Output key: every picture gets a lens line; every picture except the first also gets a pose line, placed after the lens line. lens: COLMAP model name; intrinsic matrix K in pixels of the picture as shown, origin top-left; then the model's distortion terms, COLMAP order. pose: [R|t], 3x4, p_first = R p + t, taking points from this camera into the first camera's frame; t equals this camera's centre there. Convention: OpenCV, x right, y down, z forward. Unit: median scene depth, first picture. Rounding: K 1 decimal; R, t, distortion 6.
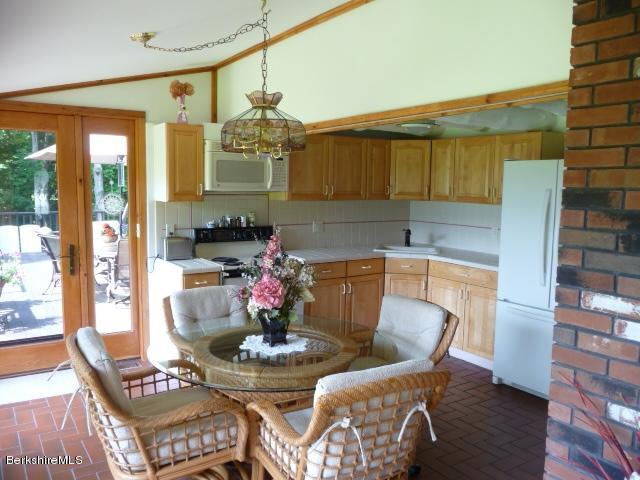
lens RADIAL K [[527.2, 0, 320.0], [0, 527.2, 240.0], [0, 0, 1]] dist [-0.030792, 0.004136]
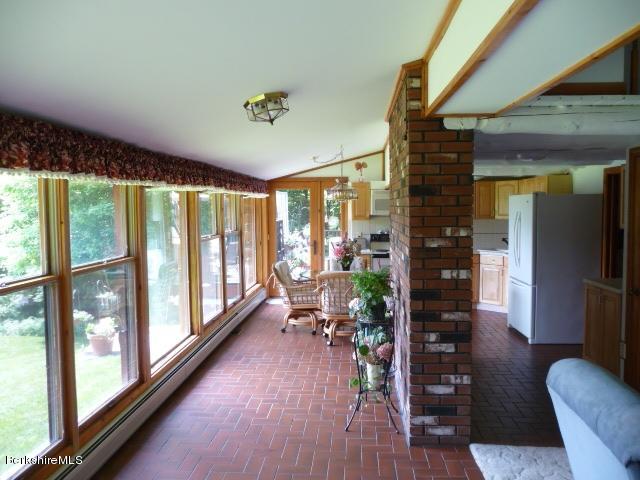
lens RADIAL K [[527.2, 0, 320.0], [0, 527.2, 240.0], [0, 0, 1]] dist [-0.030792, 0.004136]
pose [[0.795103, 0.017678, -0.606216, 0.854621], [-0.043558, 0.998658, -0.028008, 0.066823], [0.604908, 0.048675, 0.794806, -0.709251]]
